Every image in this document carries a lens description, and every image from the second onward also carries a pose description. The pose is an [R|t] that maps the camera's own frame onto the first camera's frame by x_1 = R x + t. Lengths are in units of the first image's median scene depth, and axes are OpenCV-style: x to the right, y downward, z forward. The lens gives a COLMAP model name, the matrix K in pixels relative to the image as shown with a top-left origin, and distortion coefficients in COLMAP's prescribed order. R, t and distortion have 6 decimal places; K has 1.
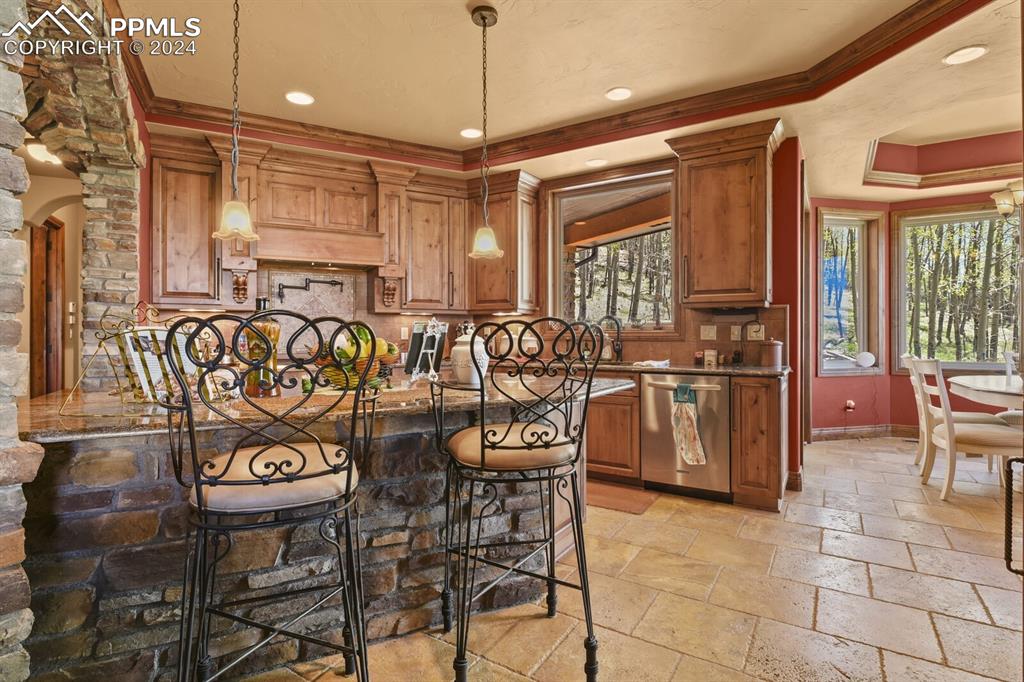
lens RADIAL K [[505.3, 0, 515.8], [0, 505.3, 339.0], [0, 0, 1]] dist [0.001142, -0.000192]
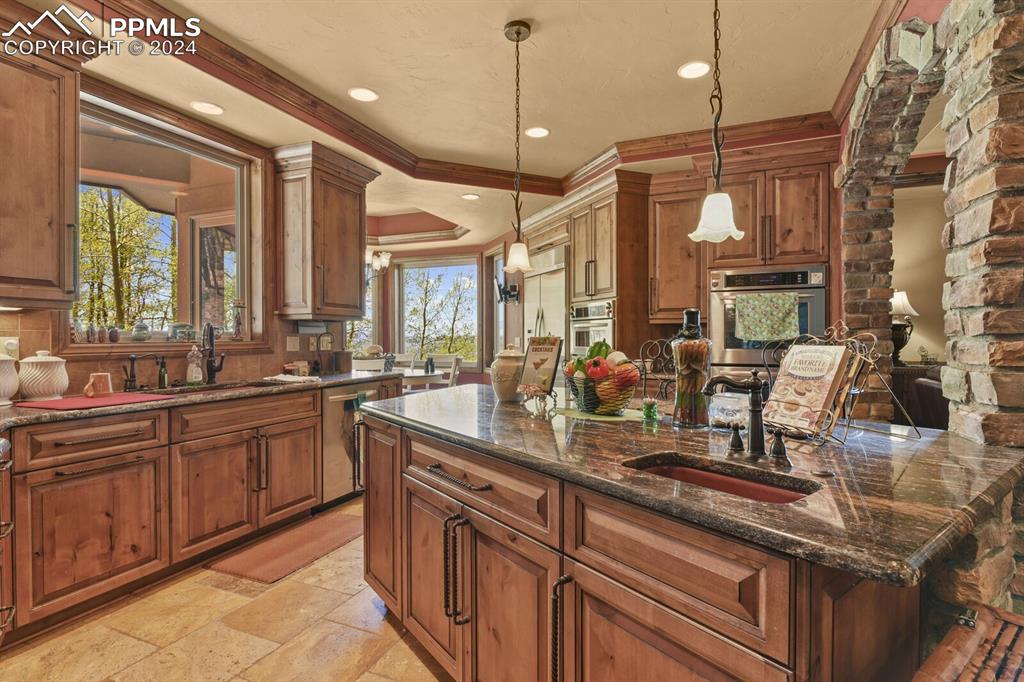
lens RADIAL K [[505.3, 0, 515.8], [0, 505.3, 339.0], [0, 0, 1]] dist [0.001142, -0.000192]
pose [[-0.152554, -0.005442, 0.988280, -0.472323], [0.014073, 0.999871, 0.007679, -0.016767], [-0.988195, 0.015079, -0.152458, 0.522243]]
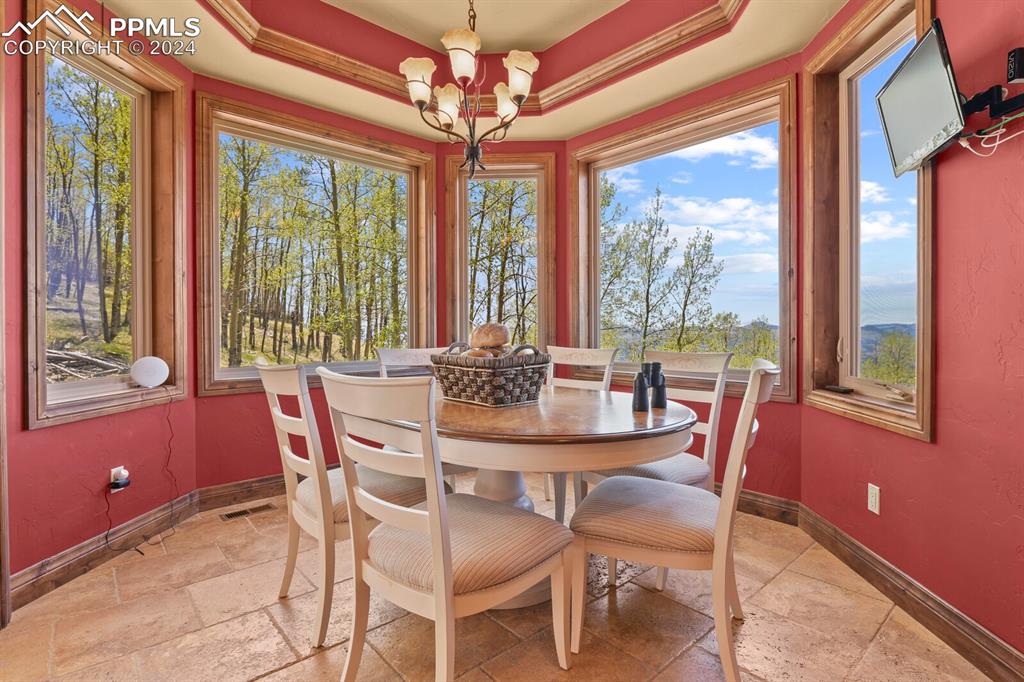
lens RADIAL K [[498.7, 0, 517.3], [0, 498.7, 324.1], [0, 0, 1]] dist [0.002357, 0.000340]
pose [[0.280293, 0.007729, 0.959883, 0.333165], [0.016768, 0.999776, -0.012946, 0.006504], [-0.959768, 0.019724, 0.280100, 0.531705]]
